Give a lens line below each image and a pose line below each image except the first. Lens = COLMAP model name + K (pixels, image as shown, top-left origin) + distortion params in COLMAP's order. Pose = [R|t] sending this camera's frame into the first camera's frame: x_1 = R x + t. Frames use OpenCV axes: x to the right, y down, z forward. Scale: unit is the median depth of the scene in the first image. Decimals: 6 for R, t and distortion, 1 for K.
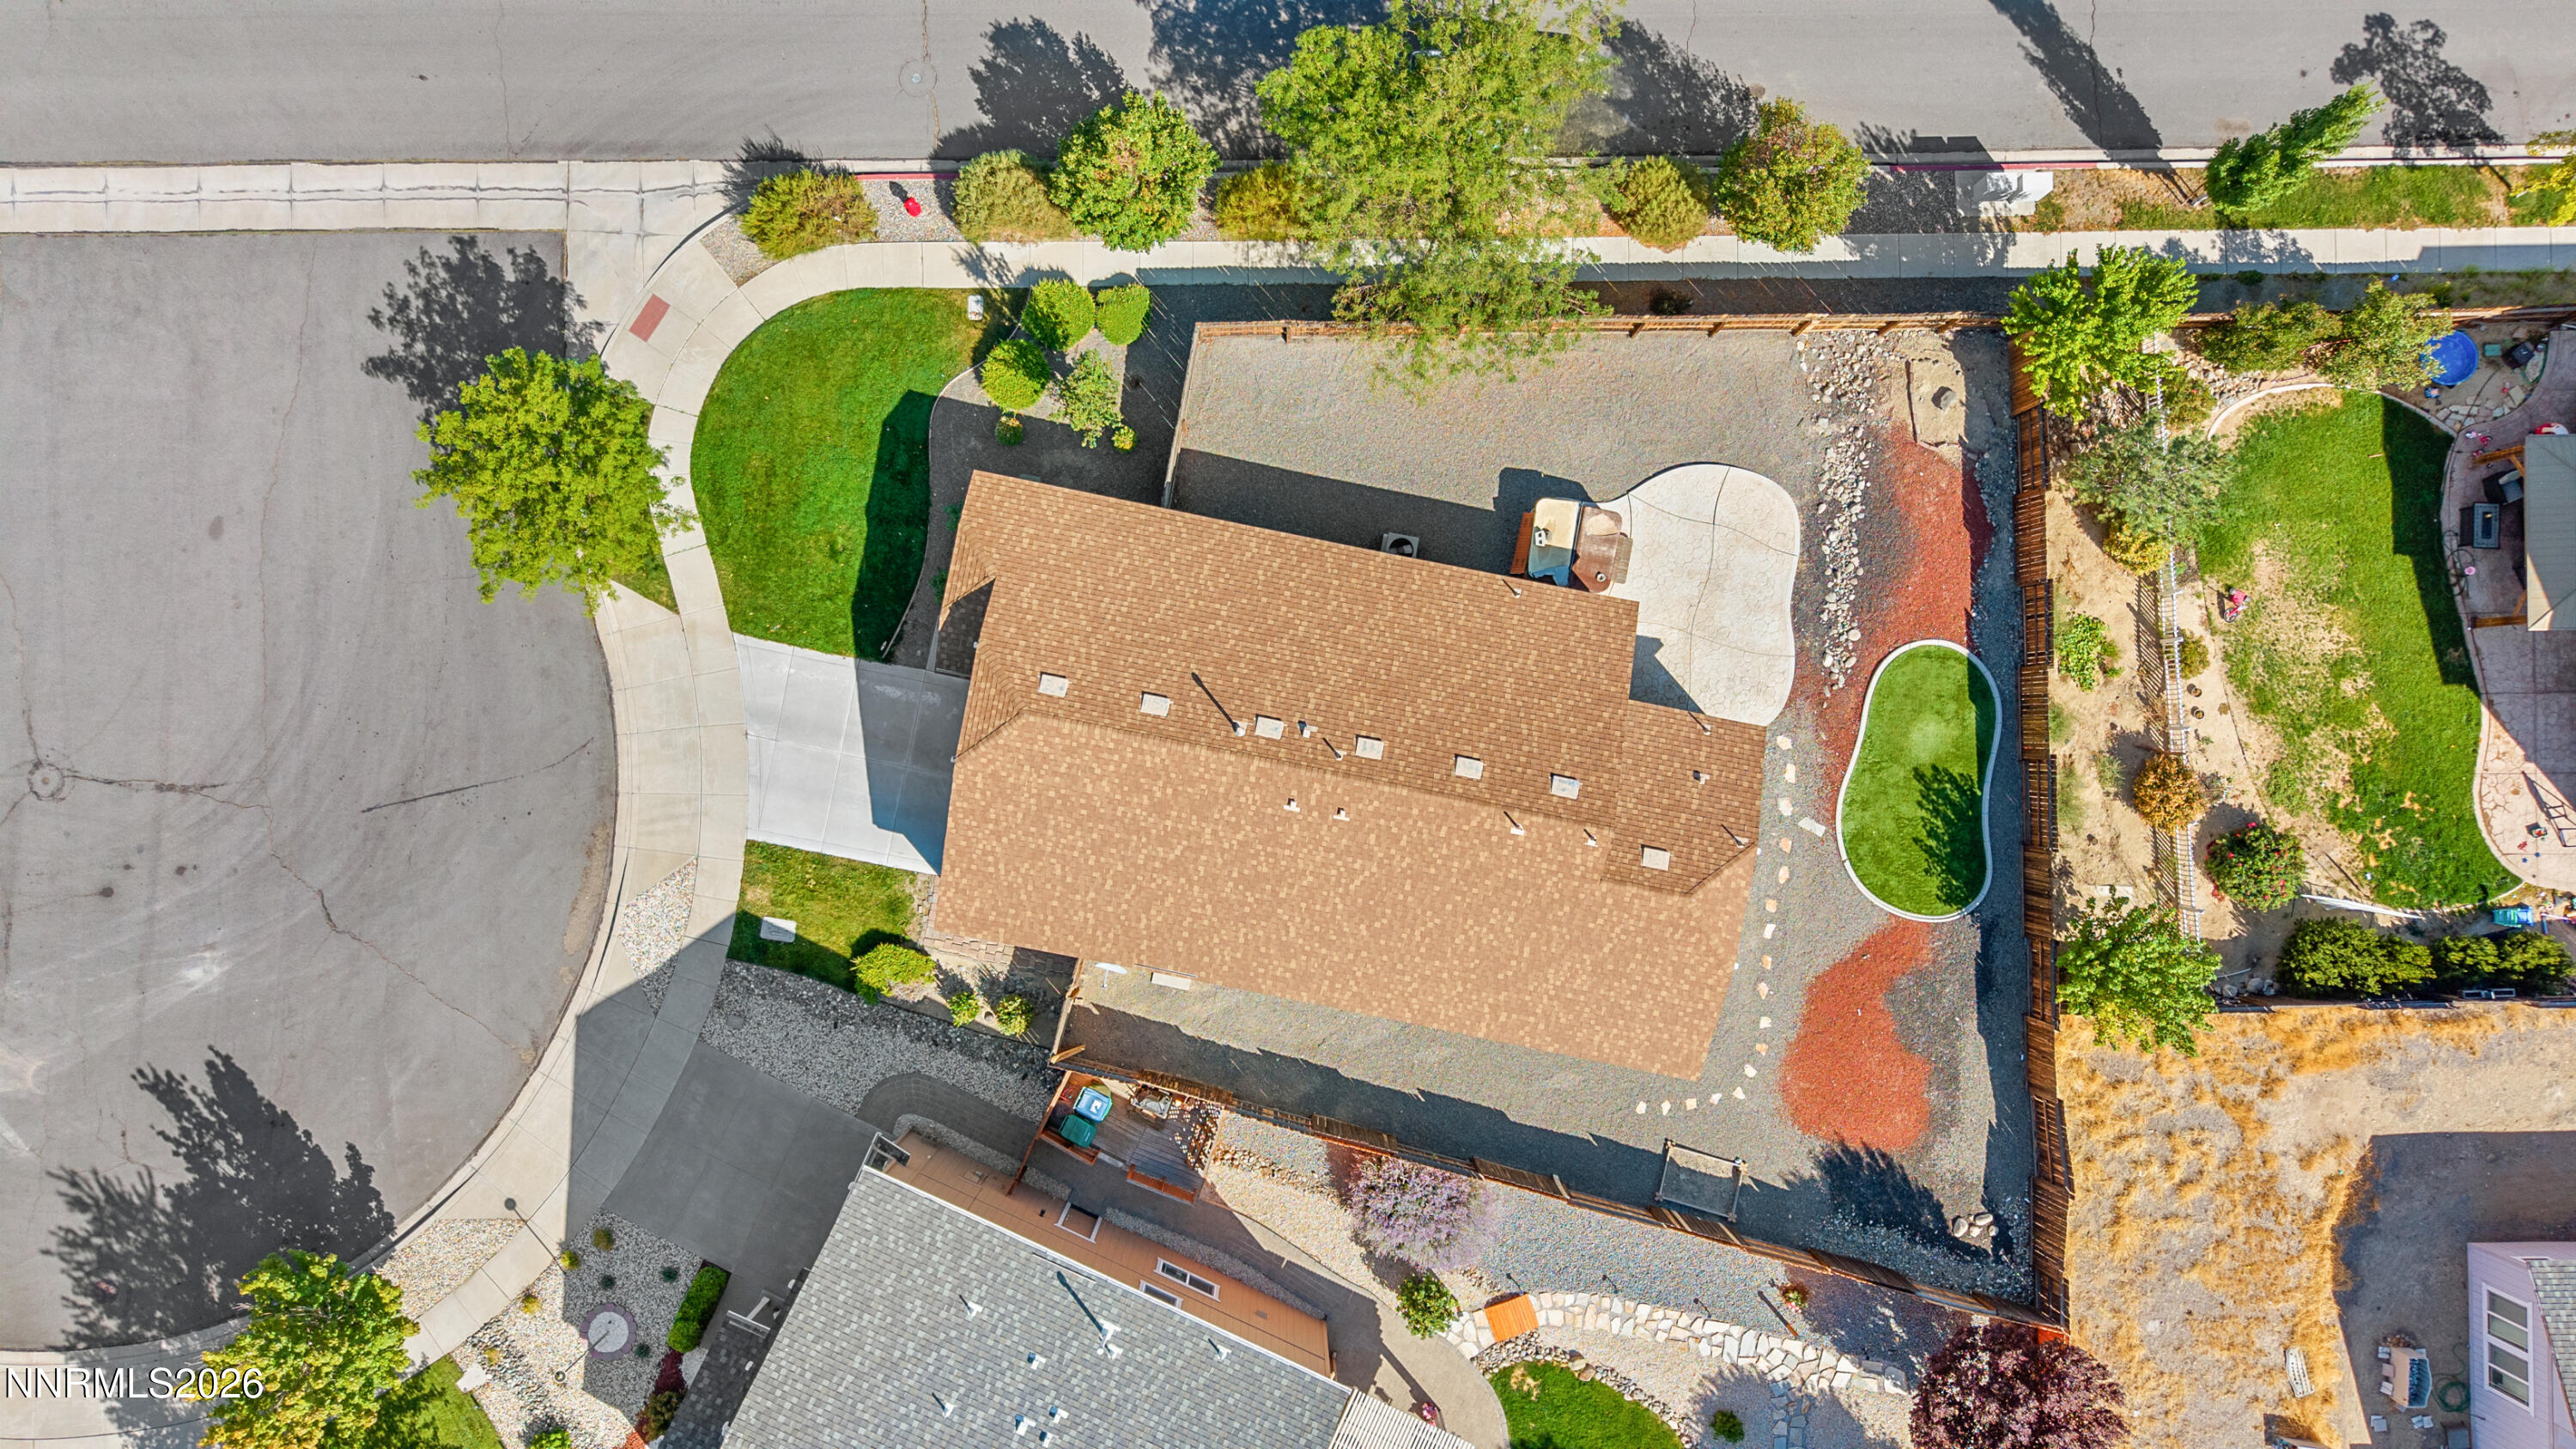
lens RADIAL K [[1725.9, 0, 1281.8], [0, 1725.9, 723.5], [0, 0, 1]] dist [0.024030, -0.025137]
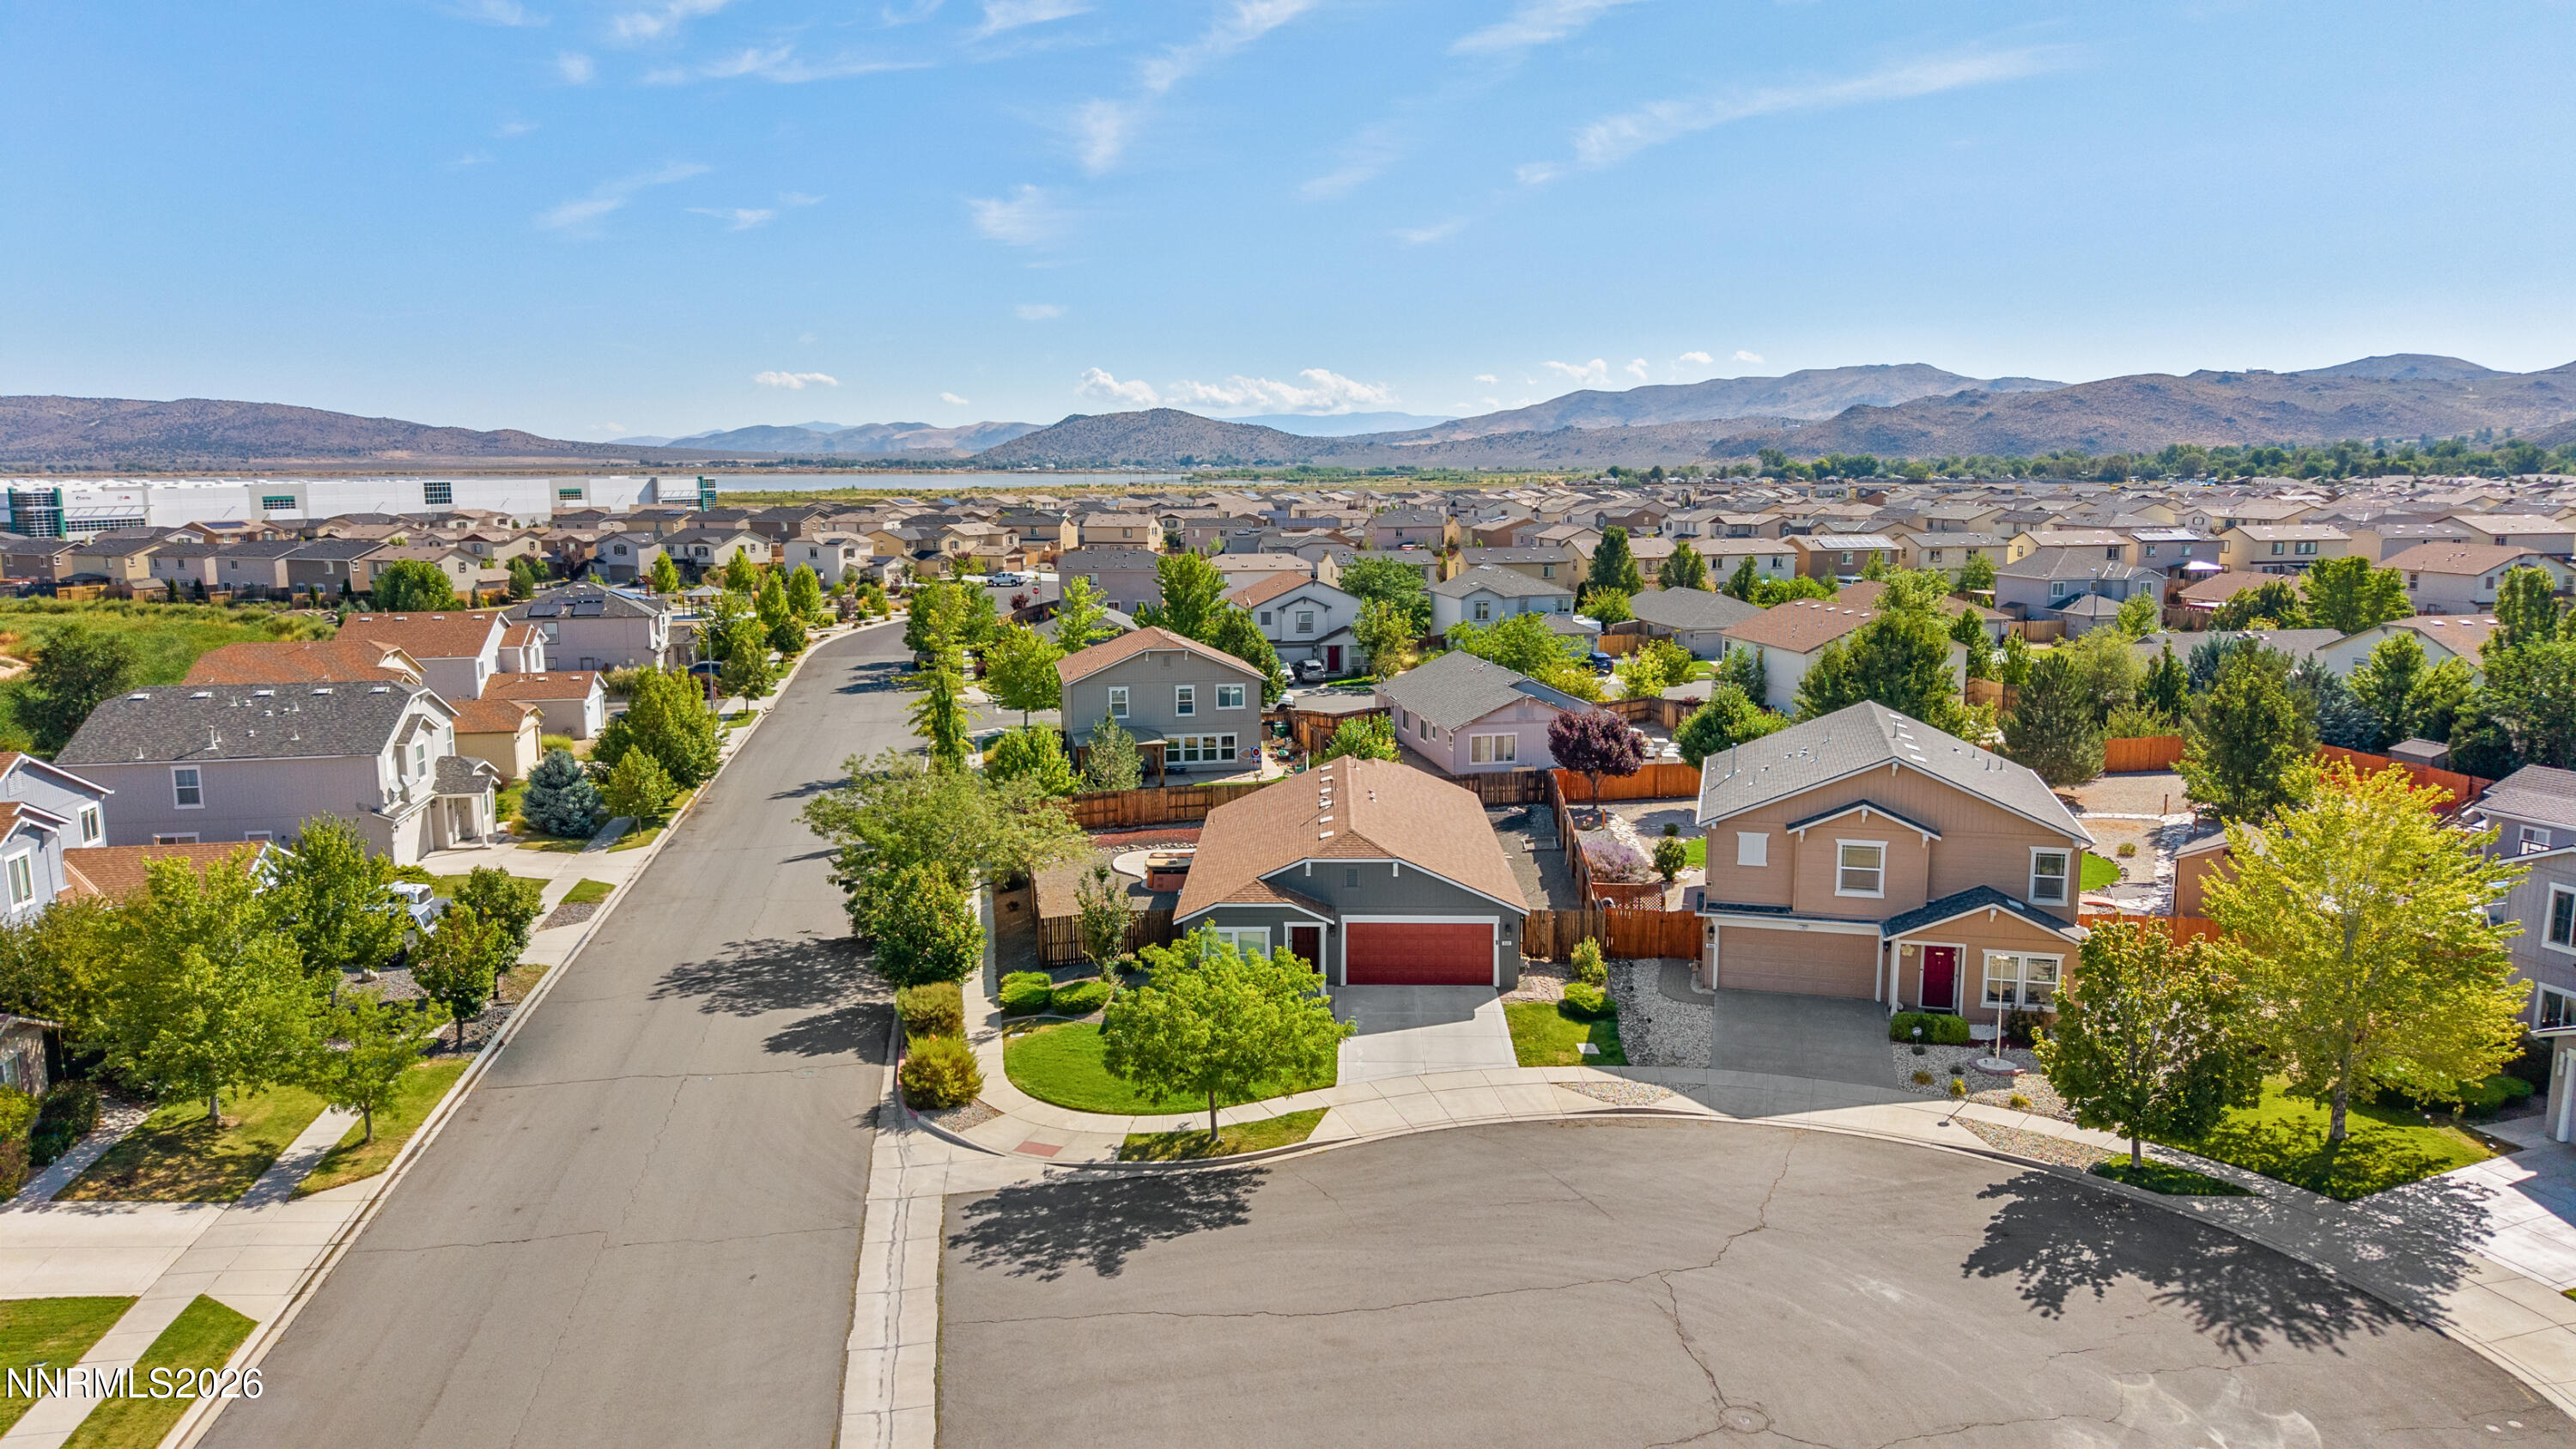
lens RADIAL K [[1725.9, 0, 1277.0], [0, 1725.9, 725.8], [0, 0, 1]] dist [0.024030, -0.025137]
pose [[-0.166987, -0.153305, 0.973968, -1.301707], [0.985936, -0.019178, 0.166020, -0.258900], [-0.006773, 0.987993, 0.154351, 0.615313]]
